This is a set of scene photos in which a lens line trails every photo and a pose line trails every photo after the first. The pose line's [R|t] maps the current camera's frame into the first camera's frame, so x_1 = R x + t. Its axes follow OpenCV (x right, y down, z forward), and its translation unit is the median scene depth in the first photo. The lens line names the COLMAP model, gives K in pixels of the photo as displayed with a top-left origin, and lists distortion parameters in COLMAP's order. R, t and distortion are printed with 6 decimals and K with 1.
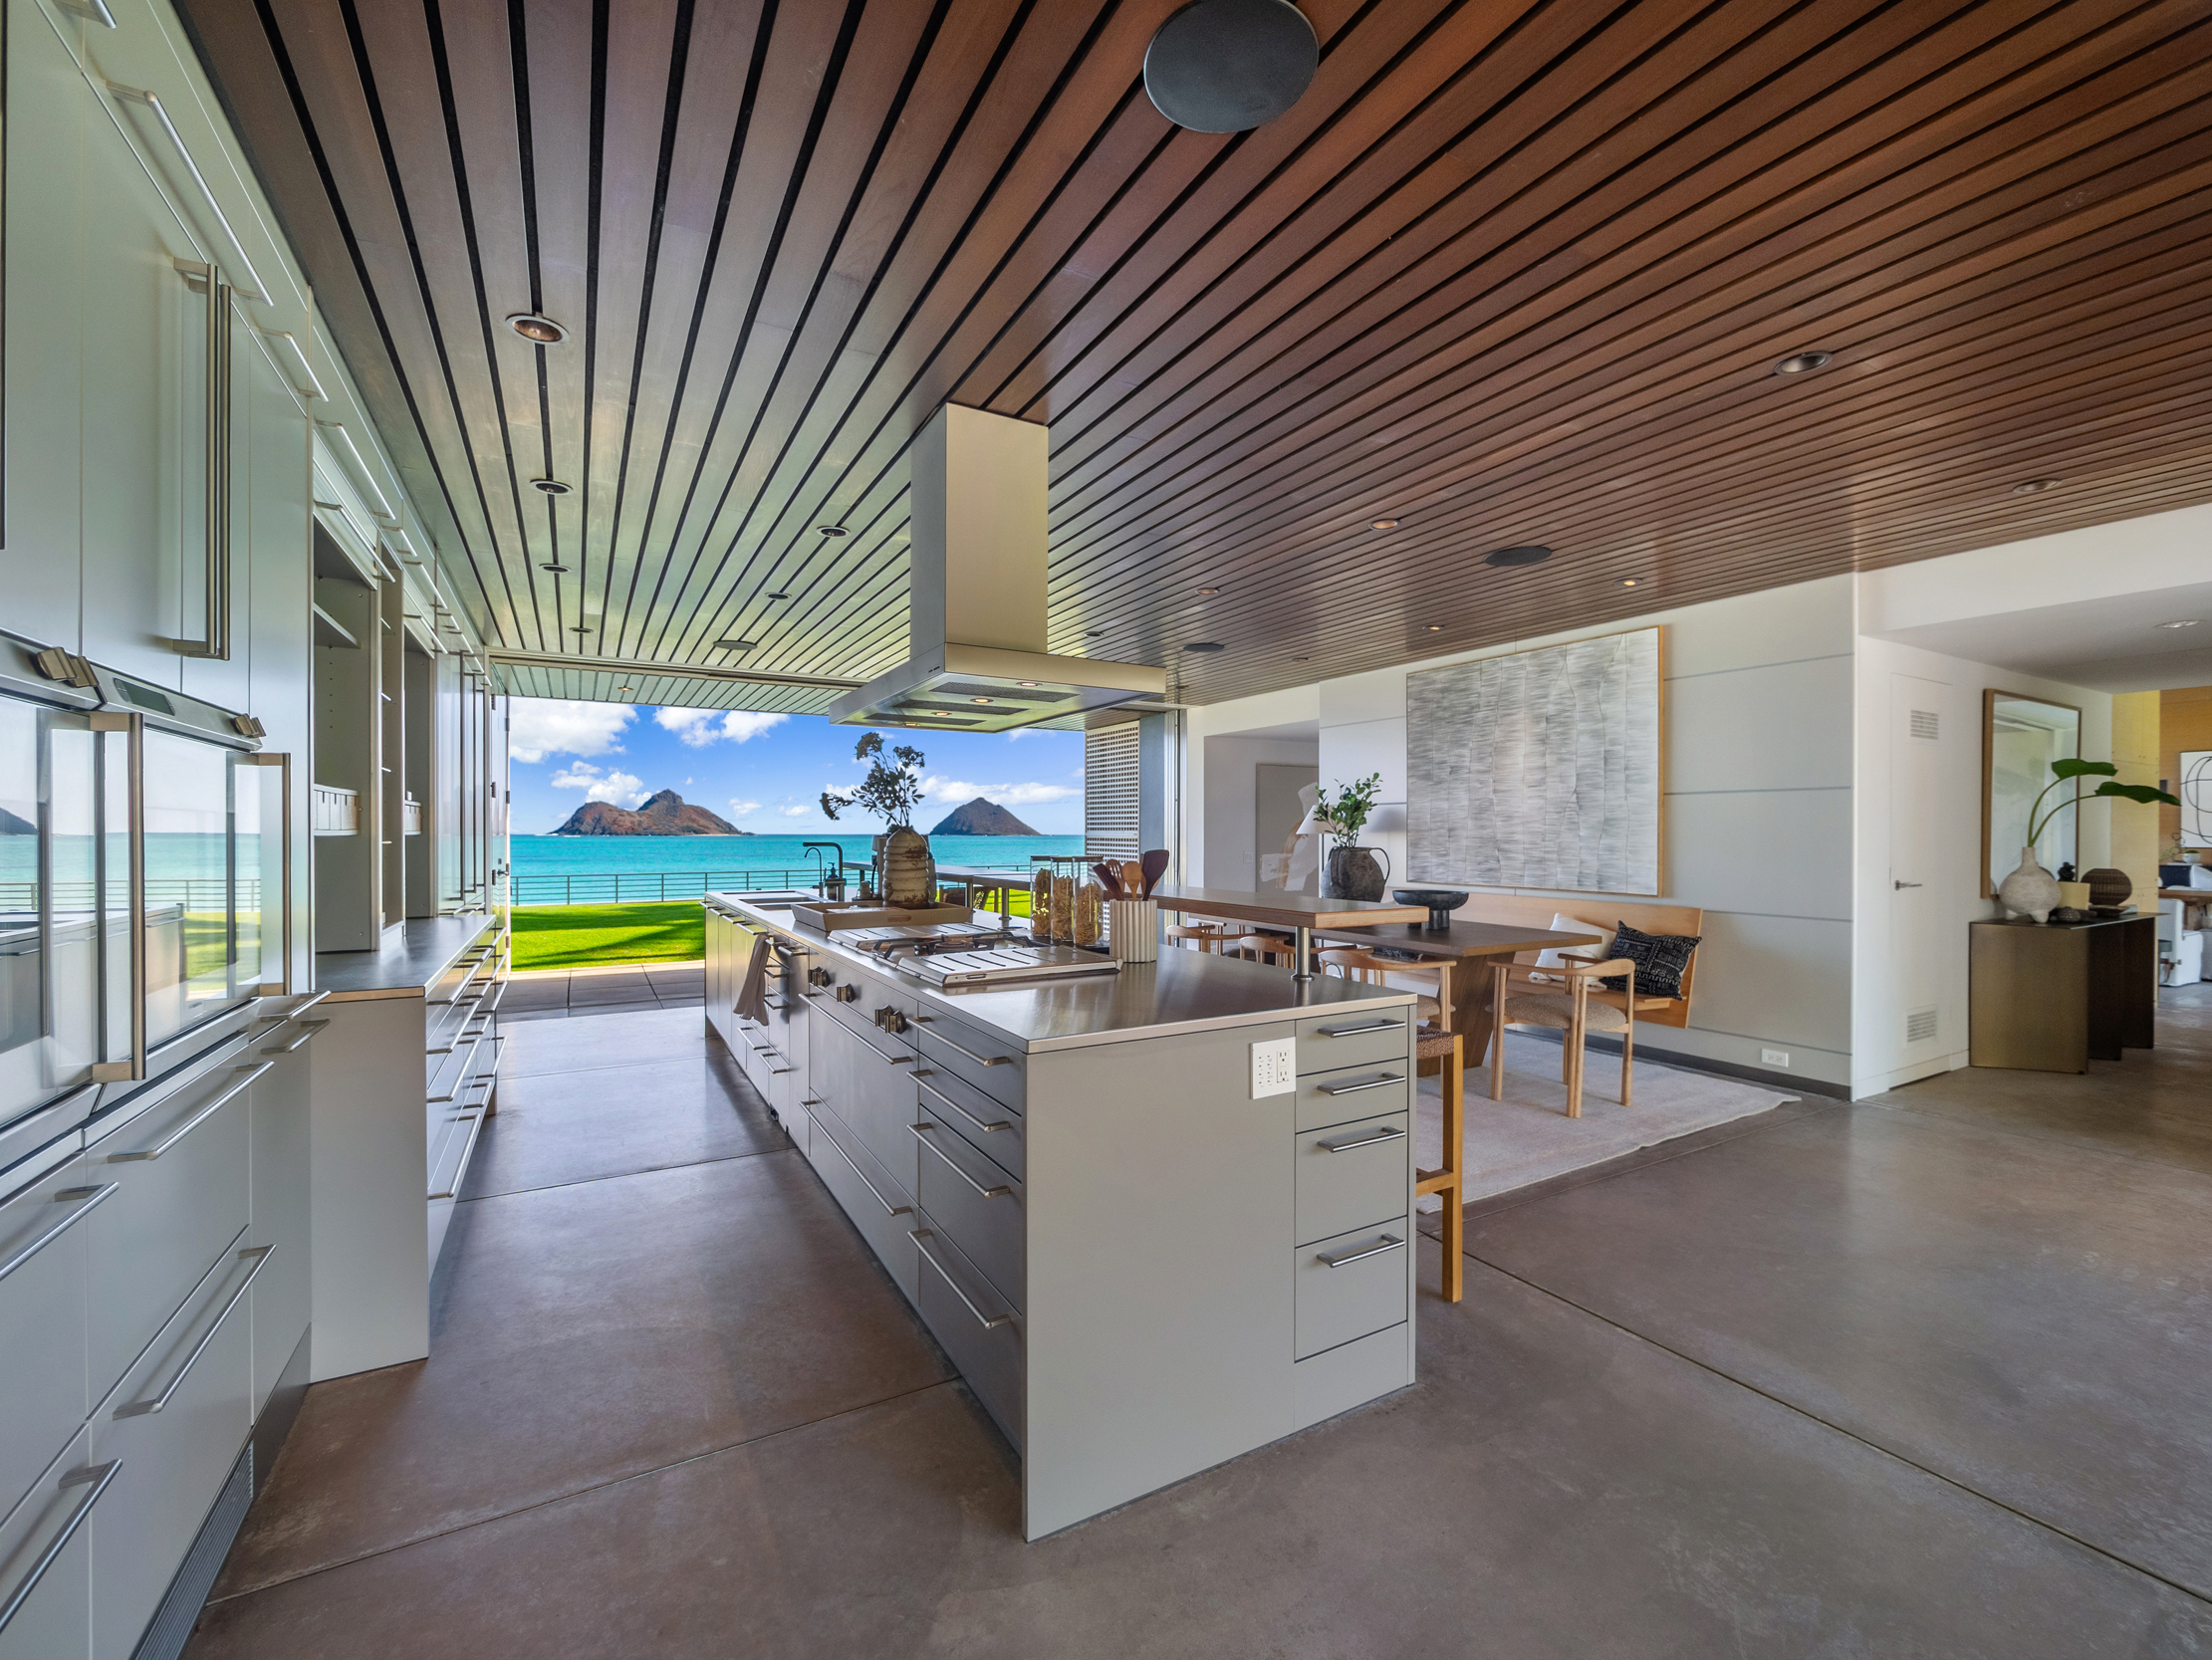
lens RADIAL K [[914.5, 0, 1102.6], [0, 914.5, 830.8], [0, 0, 1]] dist [0.001805, 0.000185]
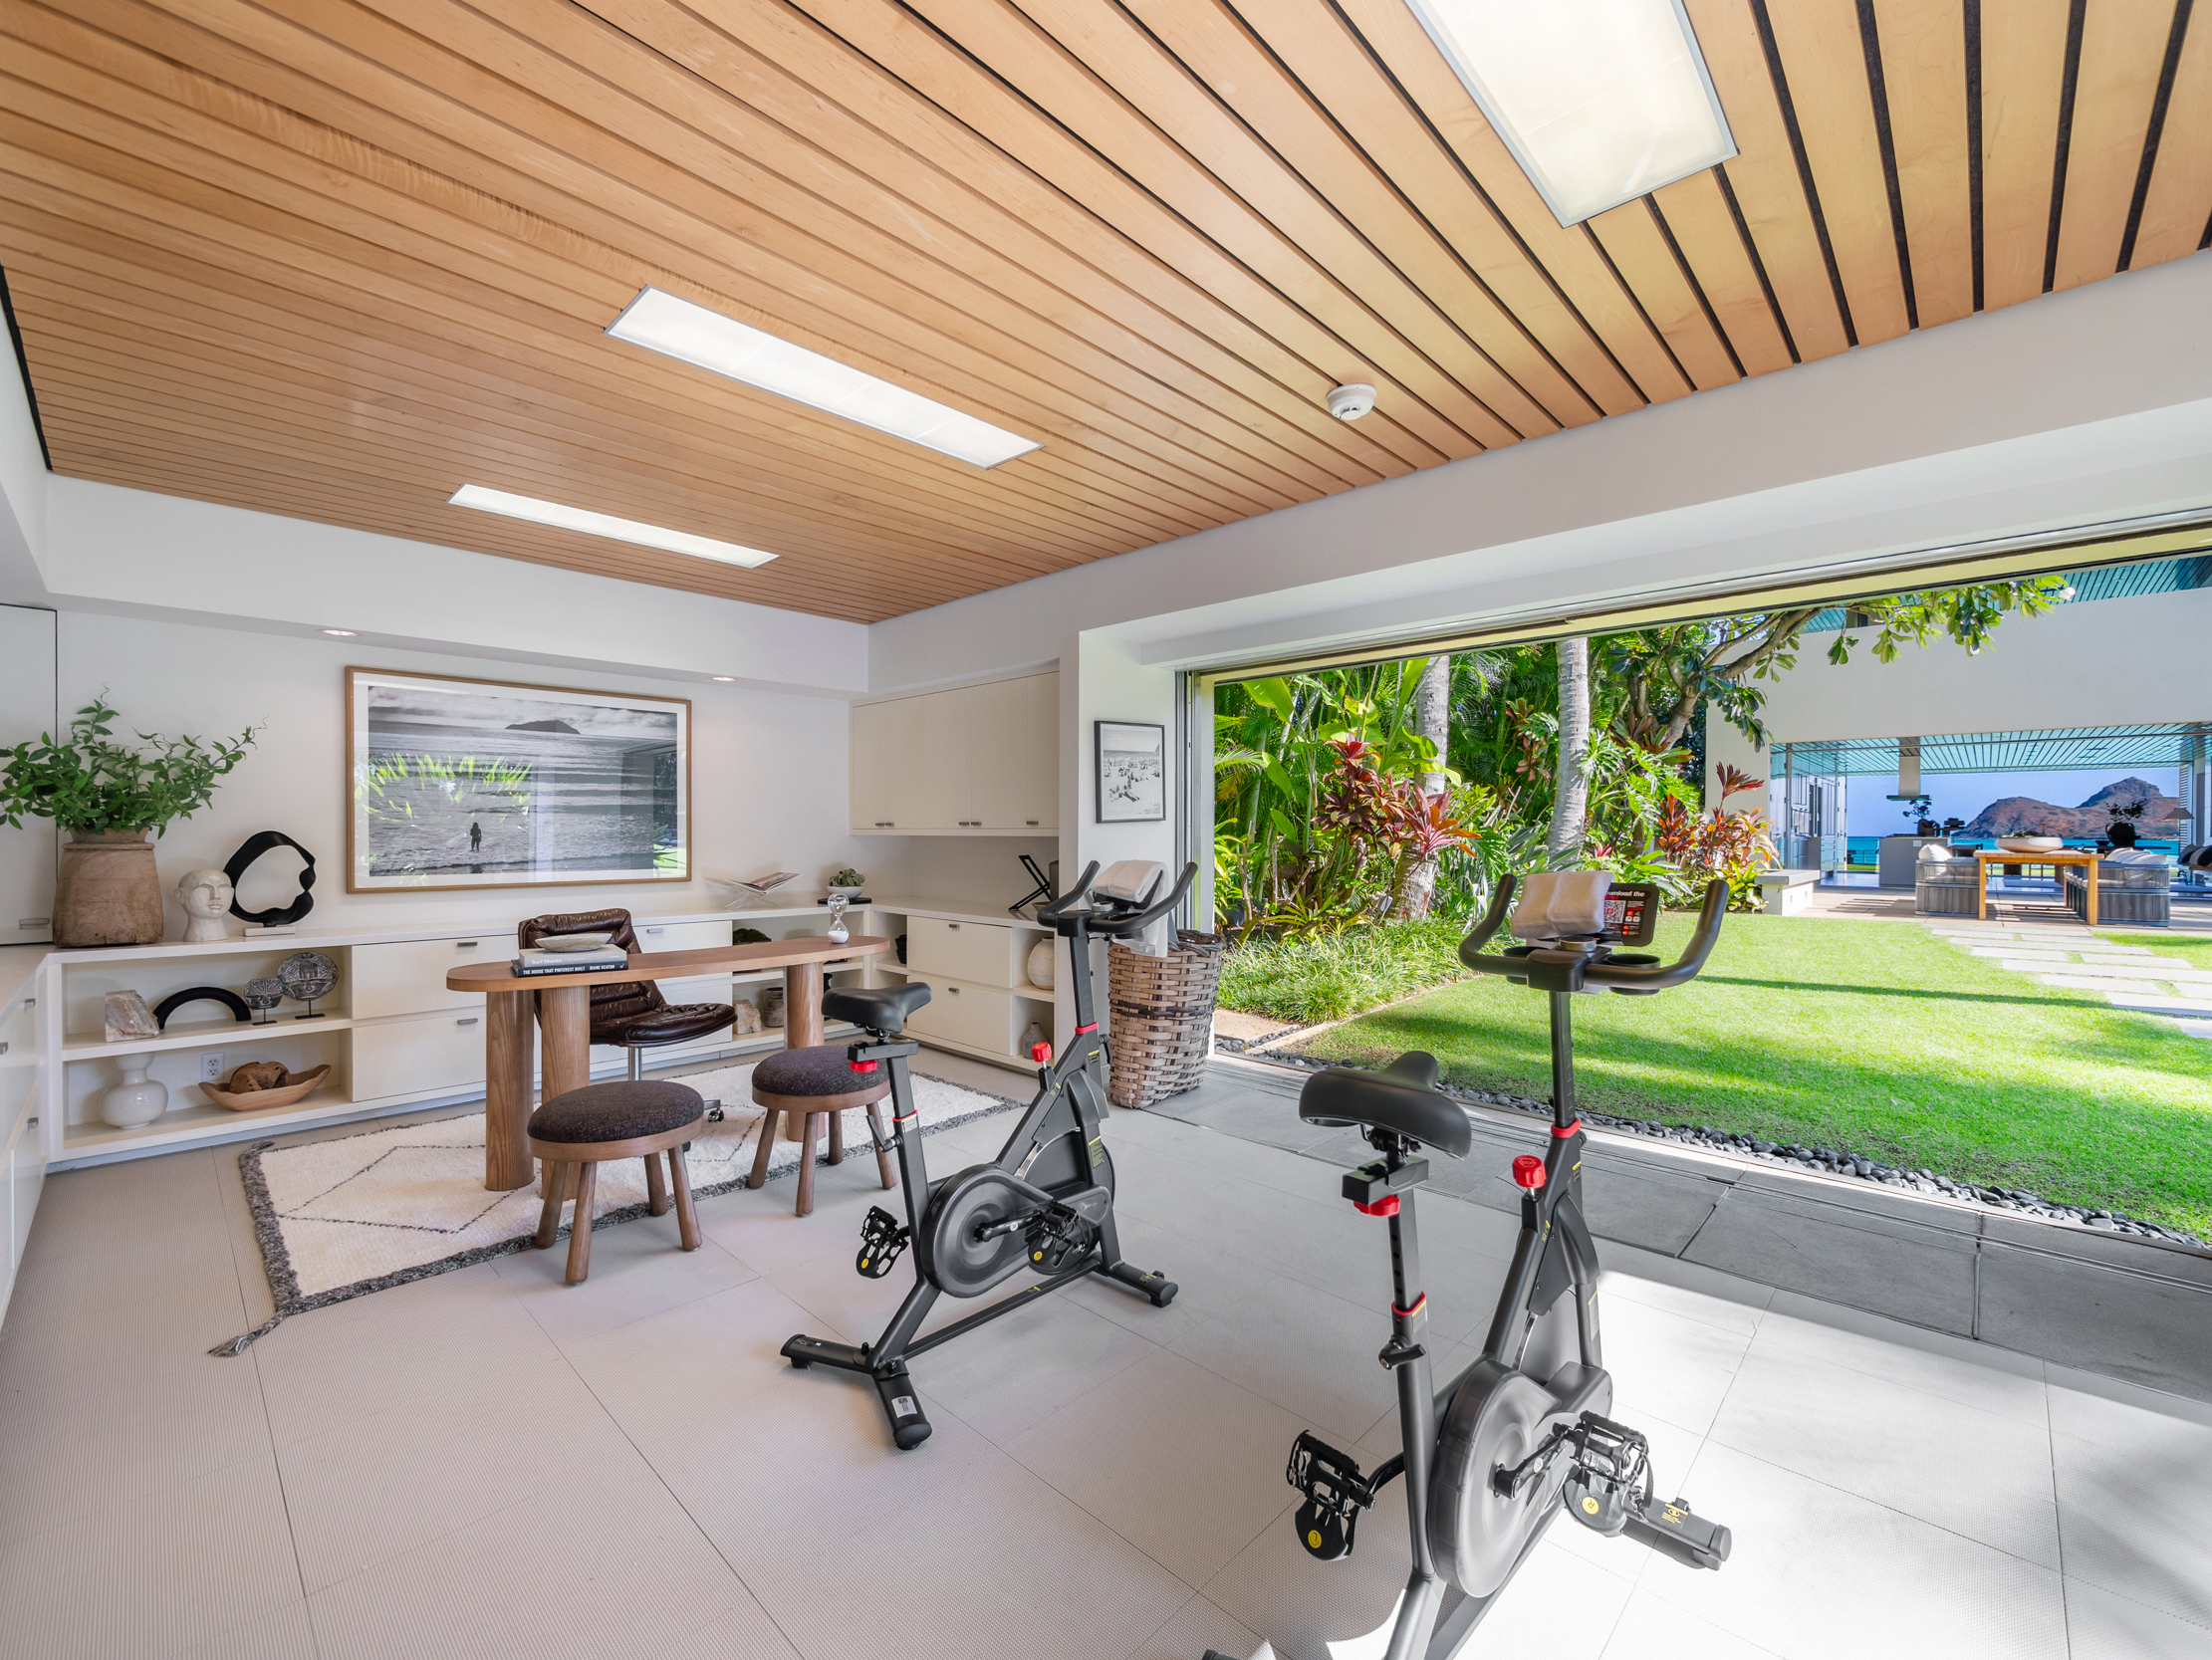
lens RADIAL K [[914.5, 0, 1103.6], [0, 914.5, 829.8], [0, 0, 1]] dist [0.001805, 0.000185]
pose [[0.274268, -0.003476, -0.961647, 3.522839], [-0.000687, 0.999993, -0.003811, 0.101288], [0.961653, 0.001706, 0.274264, -4.965747]]
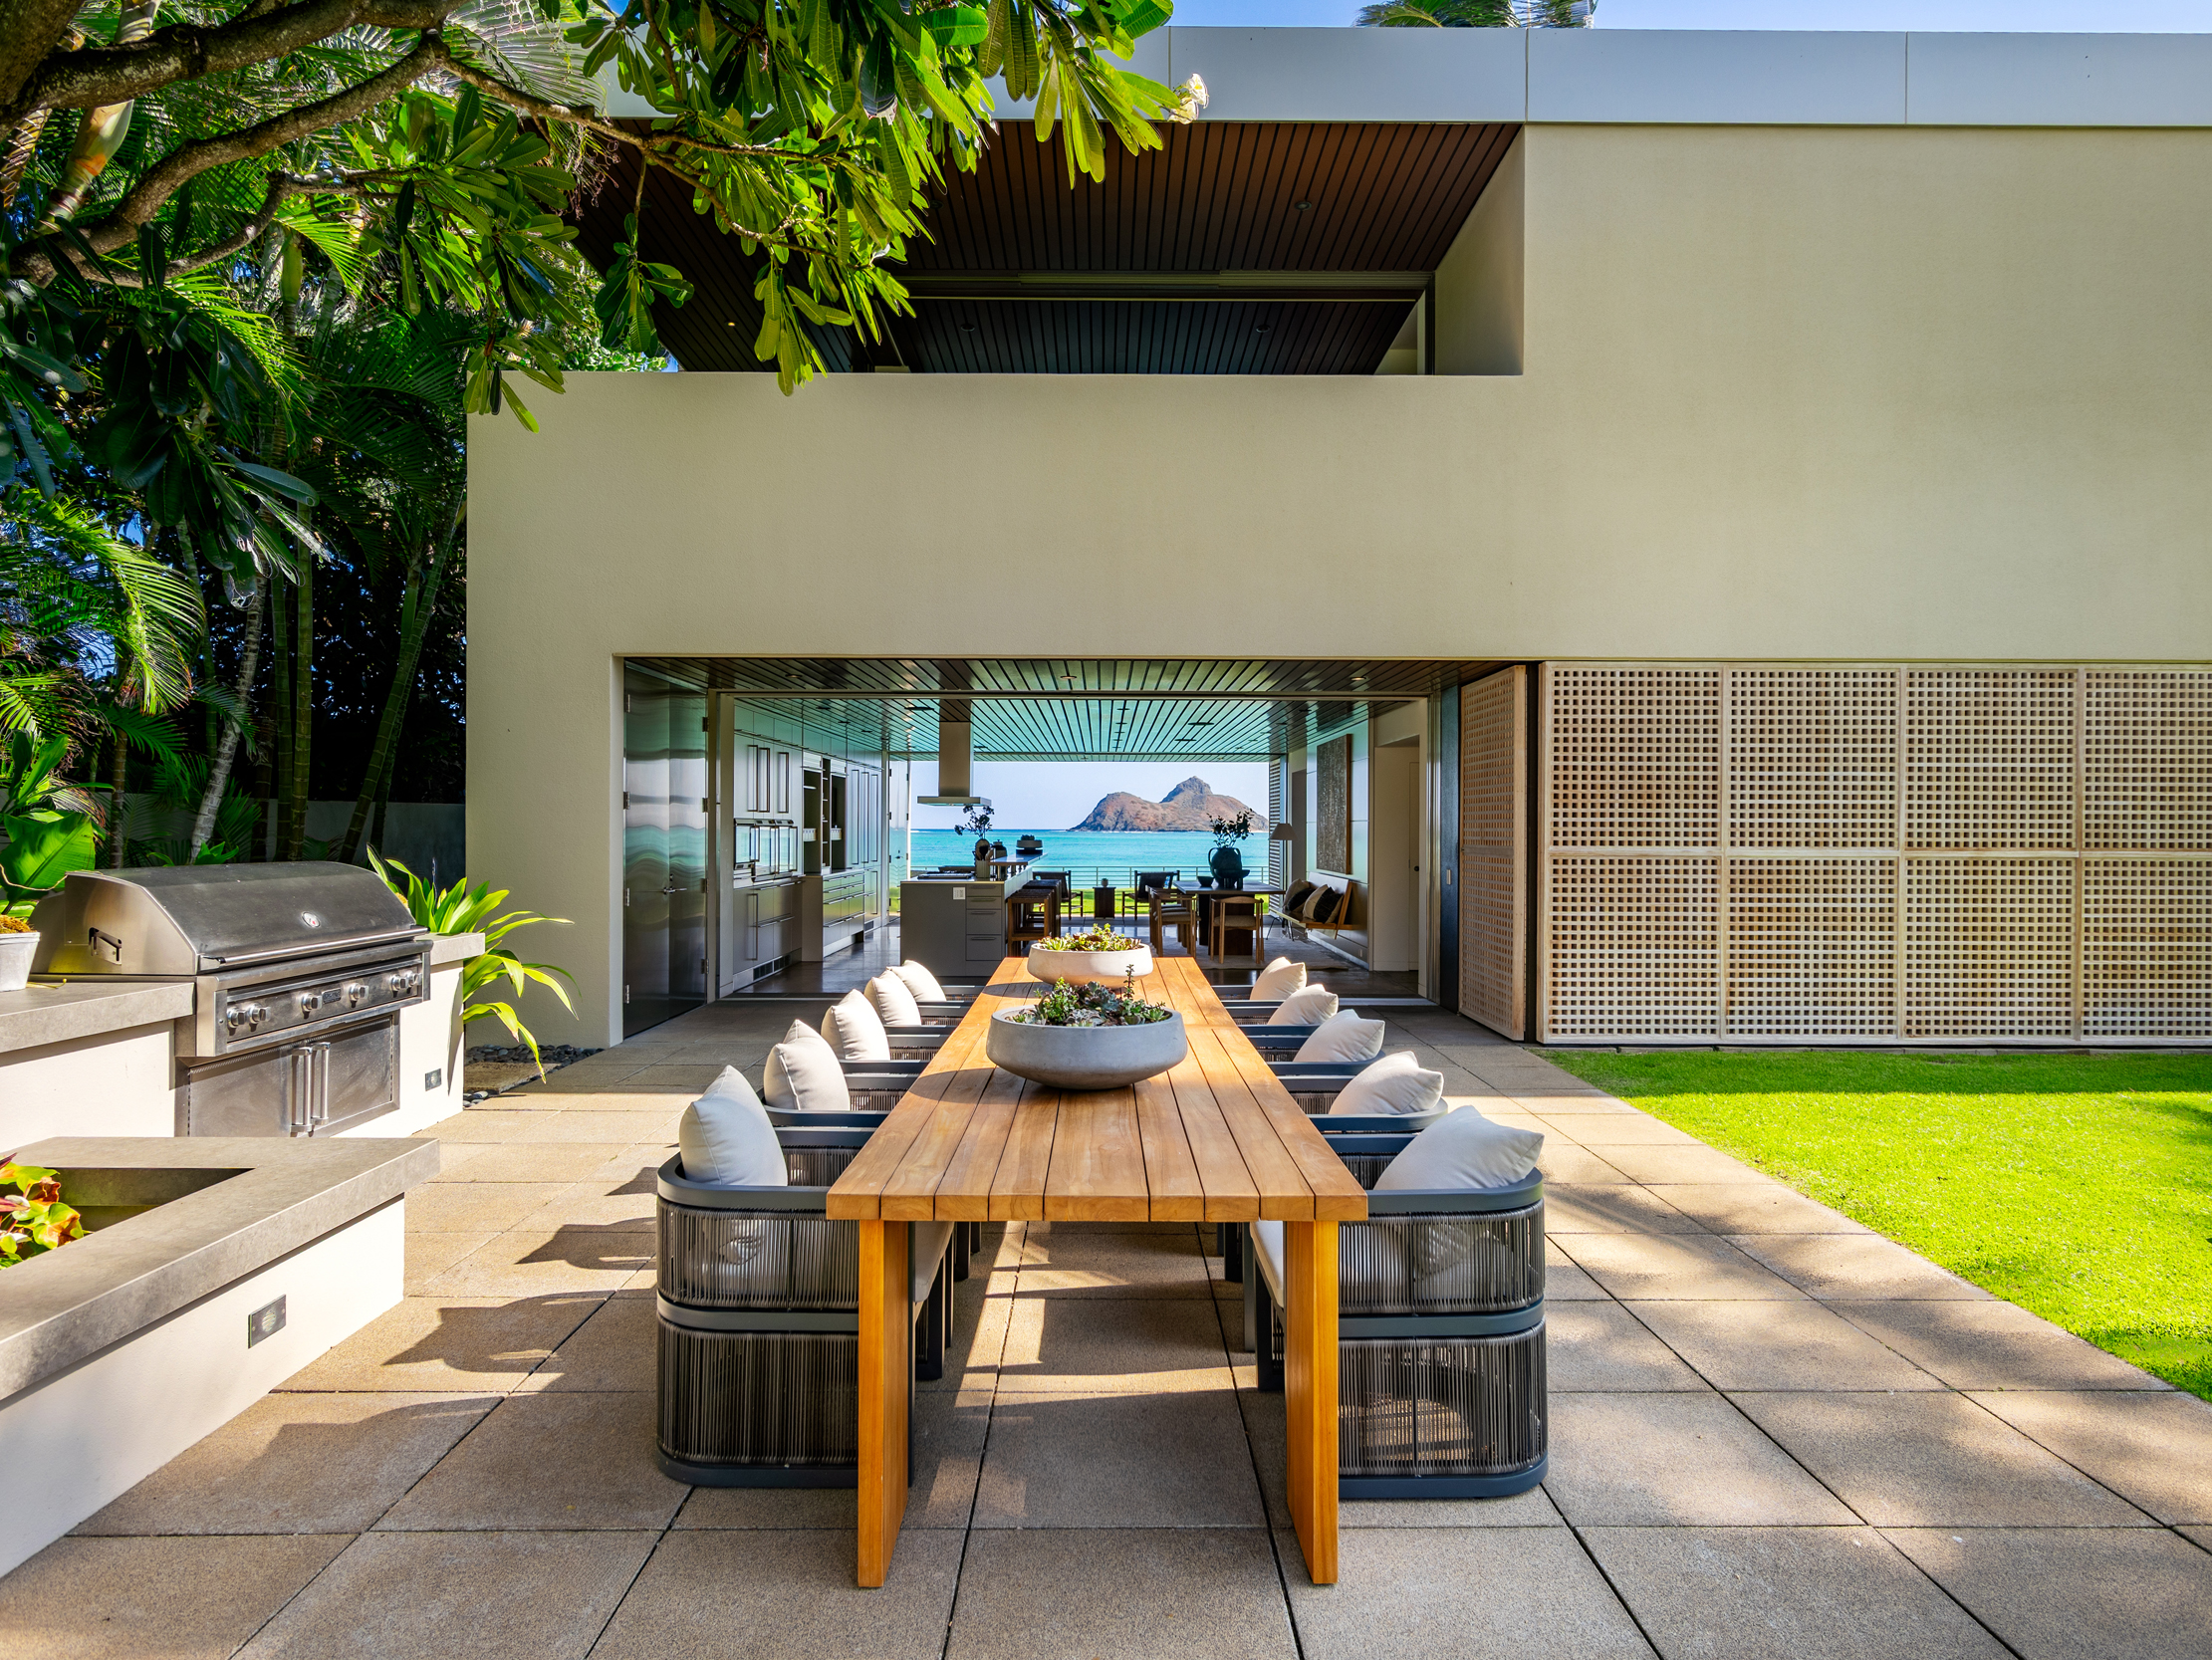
lens RADIAL K [[1310.2, 0, 1106.8], [0, 1310.2, 827.7], [0, 0, 1]] dist [-0.000314, -0.000006]
pose [[0.868517, -0.001681, -0.495656, 1.975590], [0.000821, 0.999998, -0.001954, -0.024817], [0.495658, 0.001290, 0.868517, -2.103050]]
